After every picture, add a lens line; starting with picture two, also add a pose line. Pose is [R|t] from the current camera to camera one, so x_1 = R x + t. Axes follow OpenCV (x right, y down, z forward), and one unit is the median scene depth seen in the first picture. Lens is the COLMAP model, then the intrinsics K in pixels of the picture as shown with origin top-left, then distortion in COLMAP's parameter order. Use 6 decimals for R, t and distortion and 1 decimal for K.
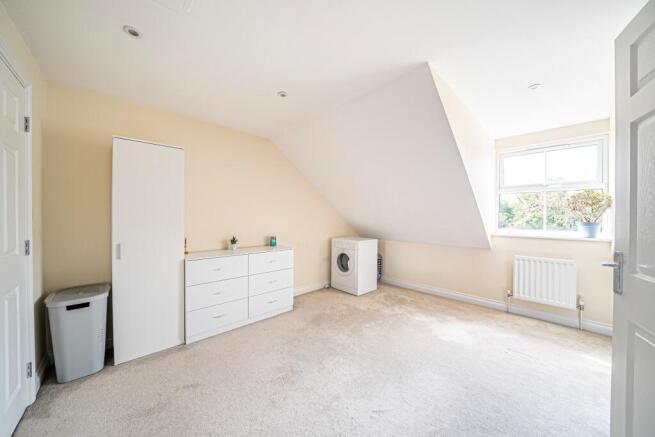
lens RADIAL K [[225.5, 0, 326.0], [0, 225.5, 217.4], [0, 0, 1]] dist [-0.019933, 0.000188]
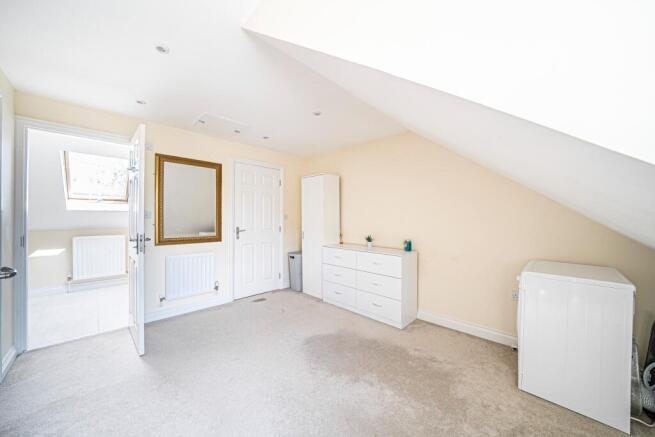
lens RADIAL K [[225.5, 0, 326.0], [0, 225.5, 217.4], [0, 0, 1]] dist [-0.019933, 0.000188]
pose [[0.053494, -0.003994, -0.998560, 0.733486], [-0.010257, 0.999937, -0.004549, -0.000035], [0.998515, 0.010486, 0.053450, 0.723371]]
